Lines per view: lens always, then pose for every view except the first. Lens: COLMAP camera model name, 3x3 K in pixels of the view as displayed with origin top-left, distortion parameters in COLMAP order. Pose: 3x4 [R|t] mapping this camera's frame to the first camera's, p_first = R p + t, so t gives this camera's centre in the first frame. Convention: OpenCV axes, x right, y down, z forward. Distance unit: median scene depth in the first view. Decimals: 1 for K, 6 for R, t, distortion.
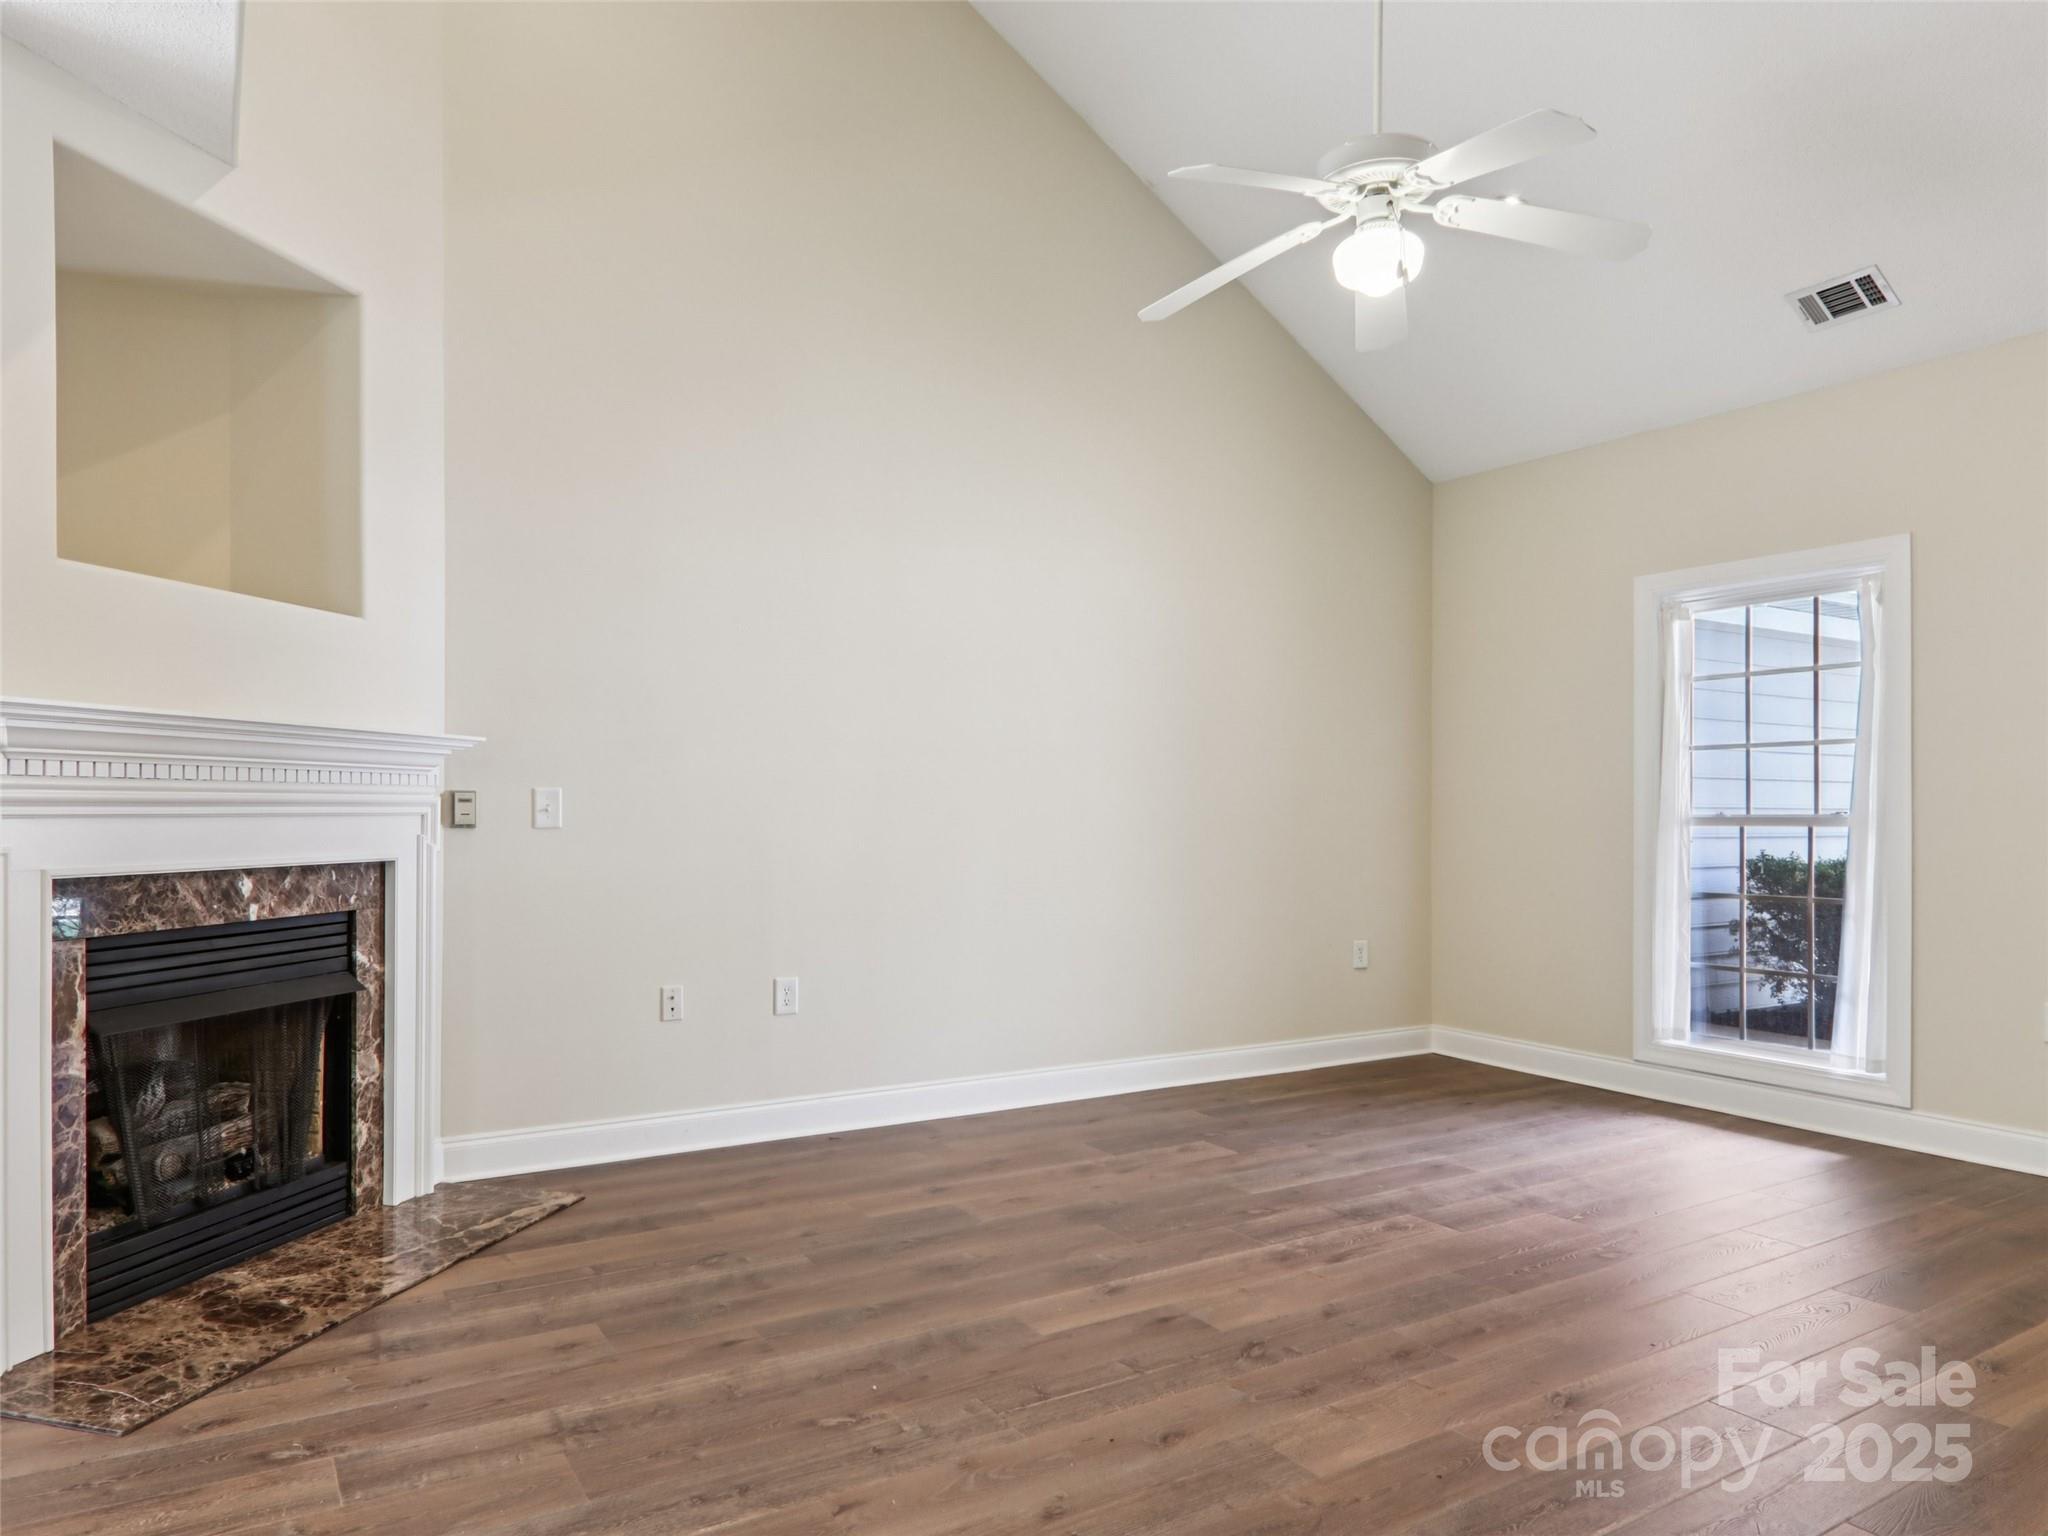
lens RADIAL K [[1317.5, 0, 1018.0], [0, 1317.5, 783.9], [0, 0, 1]] dist [0.004758, -0.011399]
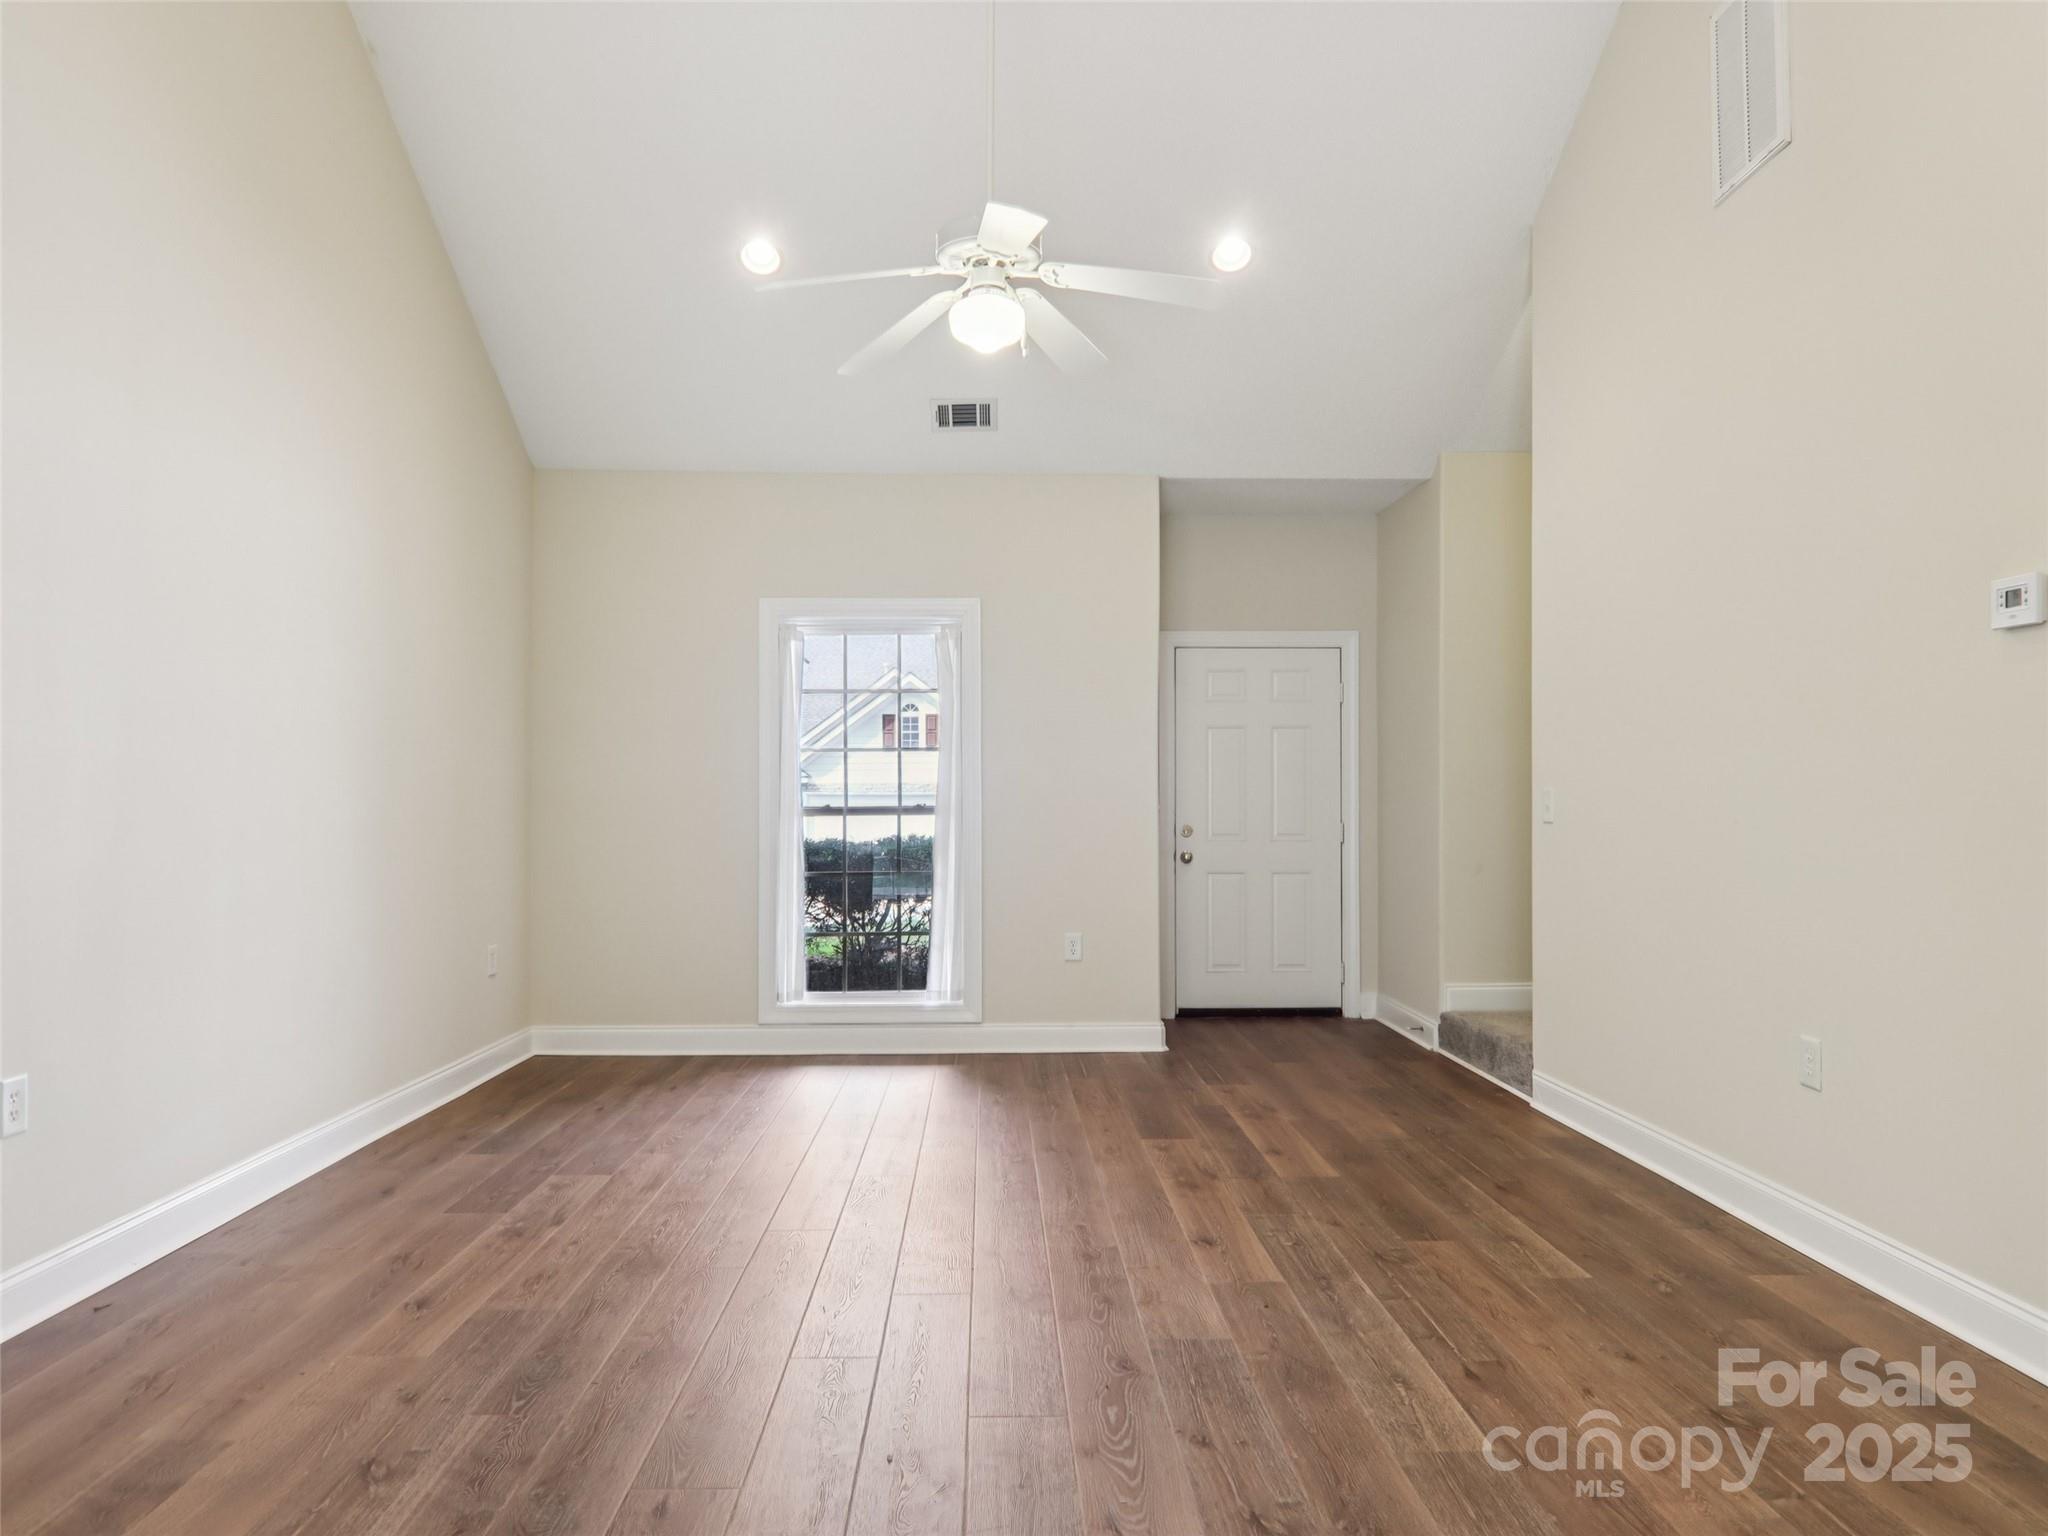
lens RADIAL K [[1317.5, 0, 1029.3], [0, 1317.5, 778.2], [0, 0, 1]] dist [0.004758, -0.011399]
pose [[0.507520, 0.013867, 0.861528, -0.619654], [-0.012467, 0.999884, -0.008750, 0.007902], [-0.861550, -0.006300, 0.507634, 0.357702]]
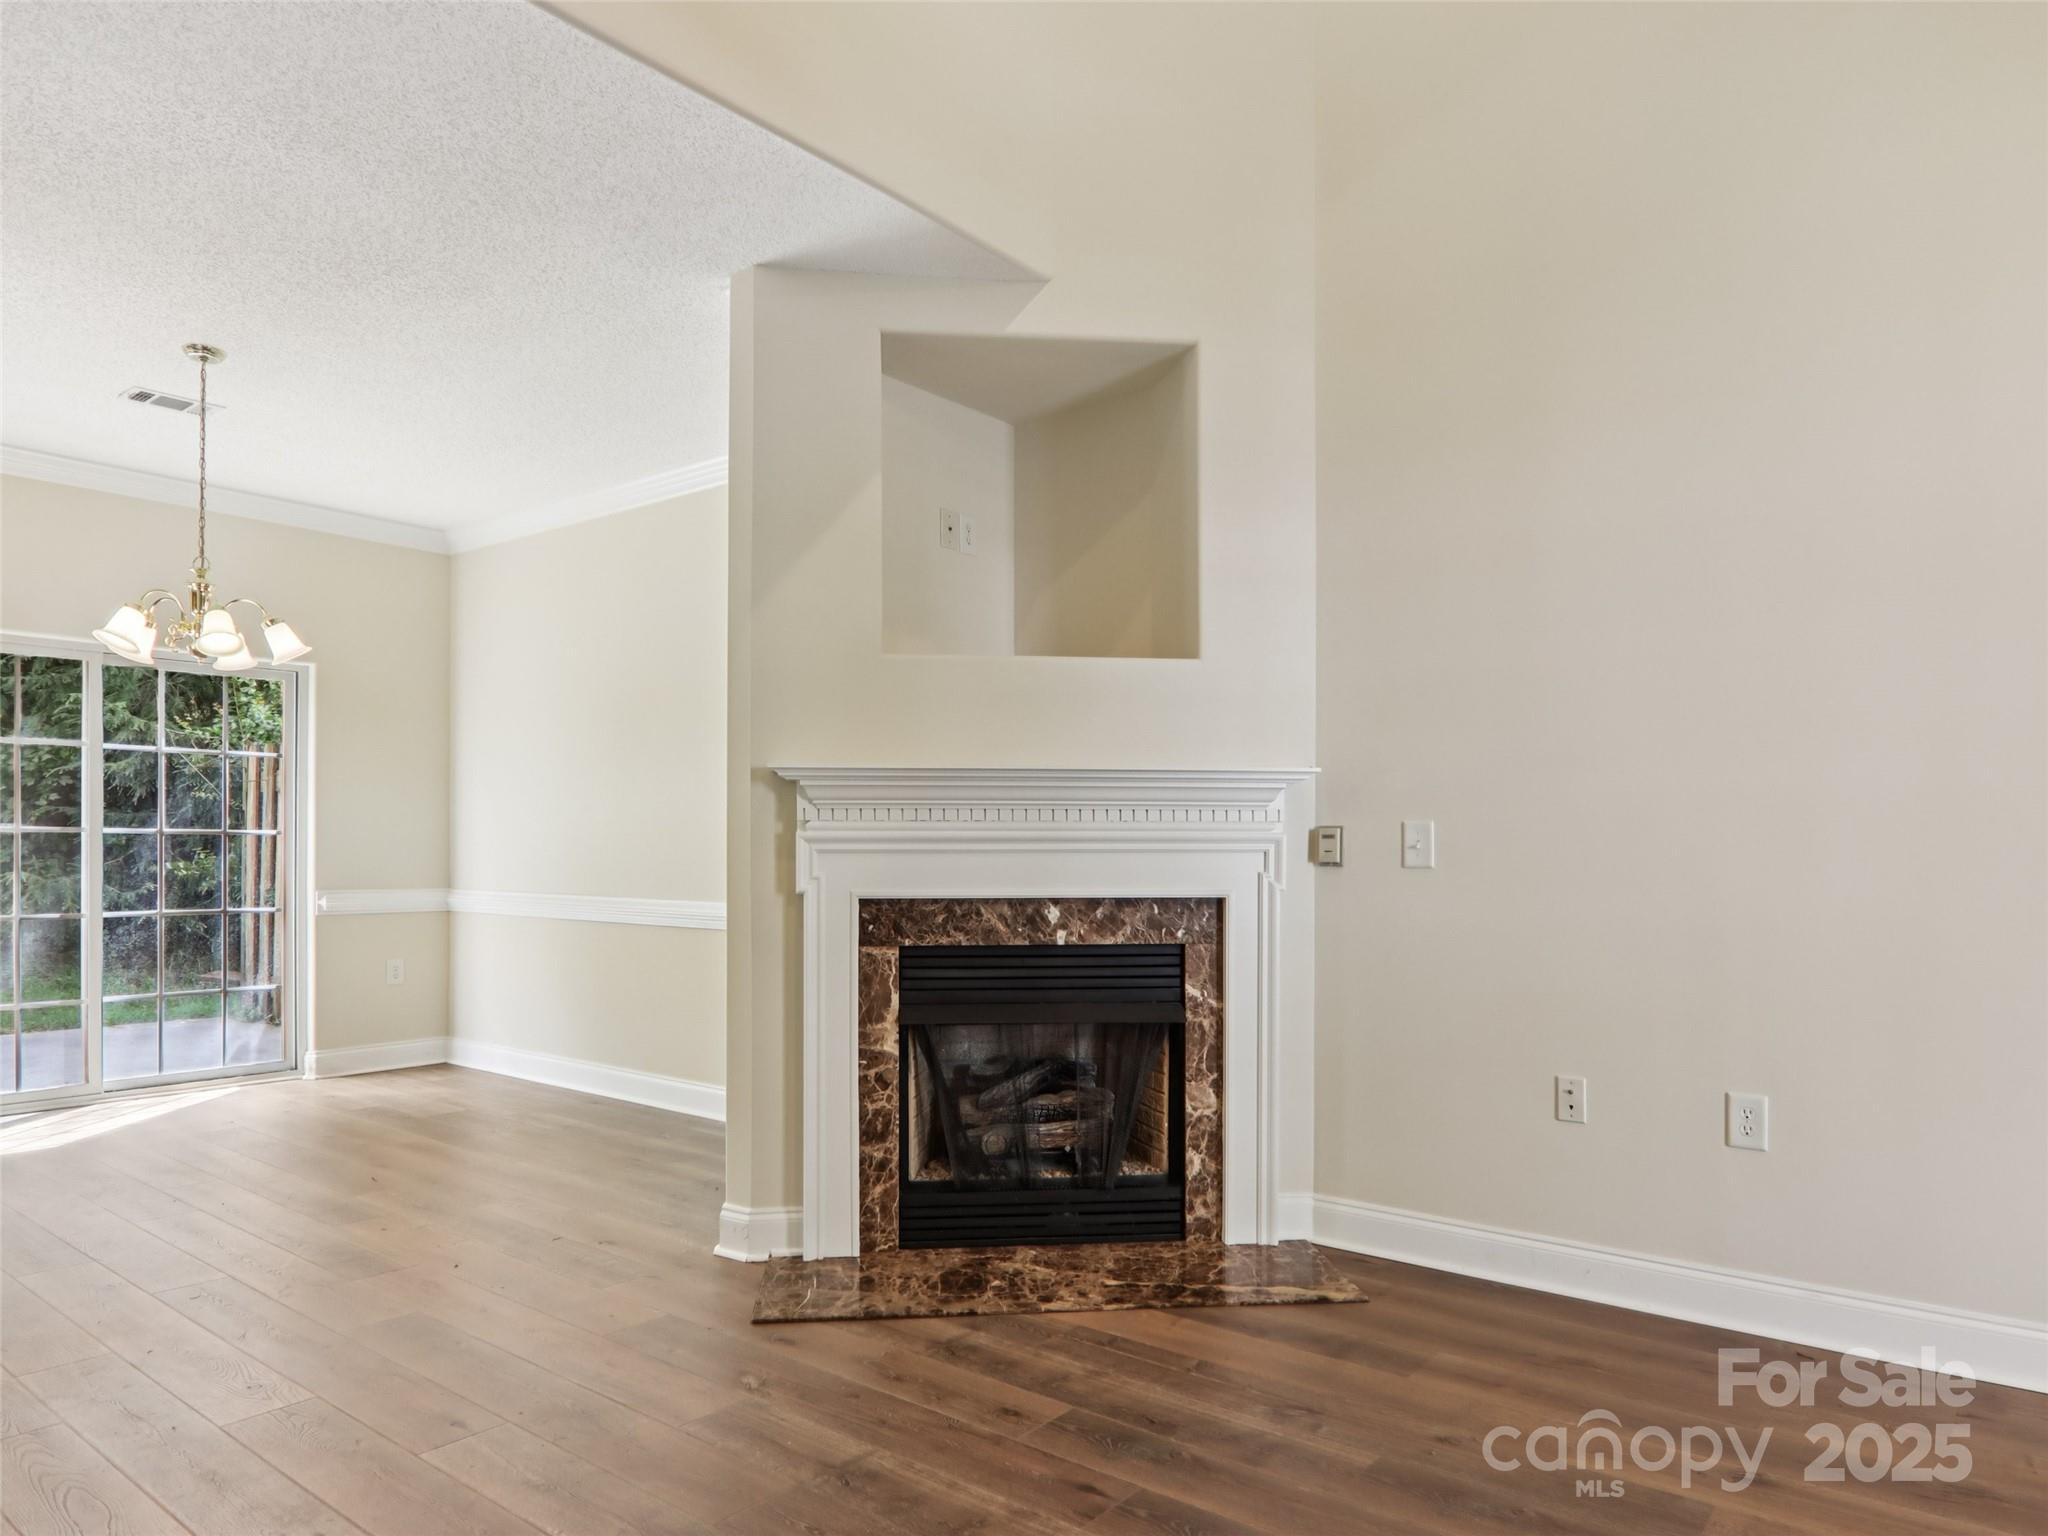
lens RADIAL K [[1317.5, 0, 1028.6], [0, 1317.5, 838.4], [0, 0, 1]] dist [0.004758, -0.011399]
pose [[0.335904, -0.012402, -0.941815, 0.446050], [0.017045, 0.999830, -0.007086, 0.019281], [0.941742, -0.013673, 0.336058, 0.565010]]
